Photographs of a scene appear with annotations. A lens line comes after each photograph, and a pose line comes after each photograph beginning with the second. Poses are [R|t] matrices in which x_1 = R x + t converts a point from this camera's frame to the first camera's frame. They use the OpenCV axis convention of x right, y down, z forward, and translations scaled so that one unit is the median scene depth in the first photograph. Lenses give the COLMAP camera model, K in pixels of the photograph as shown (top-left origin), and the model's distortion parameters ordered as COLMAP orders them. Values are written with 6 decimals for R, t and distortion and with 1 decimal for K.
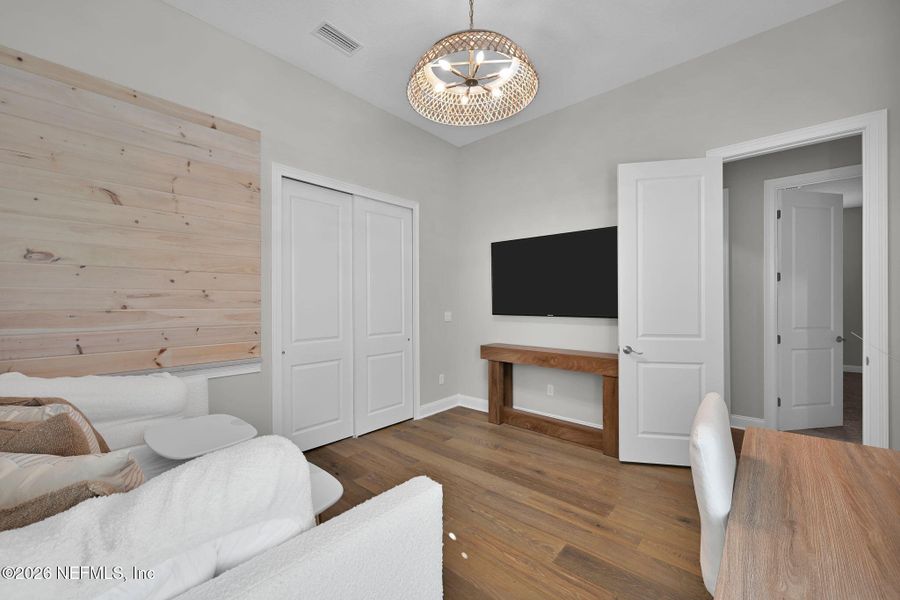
lens RADIAL K [[355.1, 0, 452.5], [0, 355.1, 302.8], [0, 0, 1]] dist [-0.001311, 0.000069]
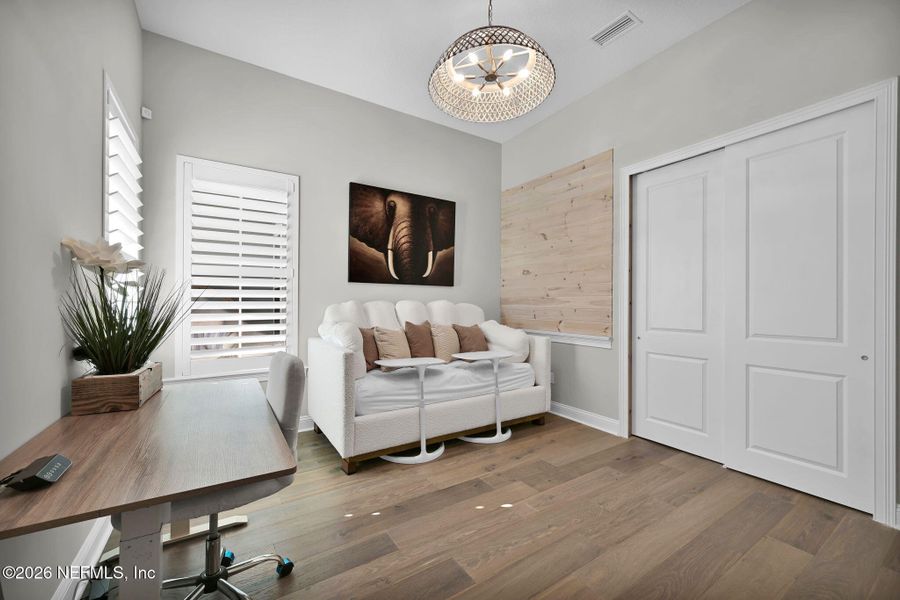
lens RADIAL K [[355.1, 0, 452.5], [0, 355.1, 302.8], [0, 0, 1]] dist [-0.001311, 0.000069]
pose [[-0.265626, 0.006127, -0.964057, 0.838128], [-0.001848, 0.999975, 0.006864, 0.033272], [0.964075, 0.003605, -0.265608, 0.881161]]
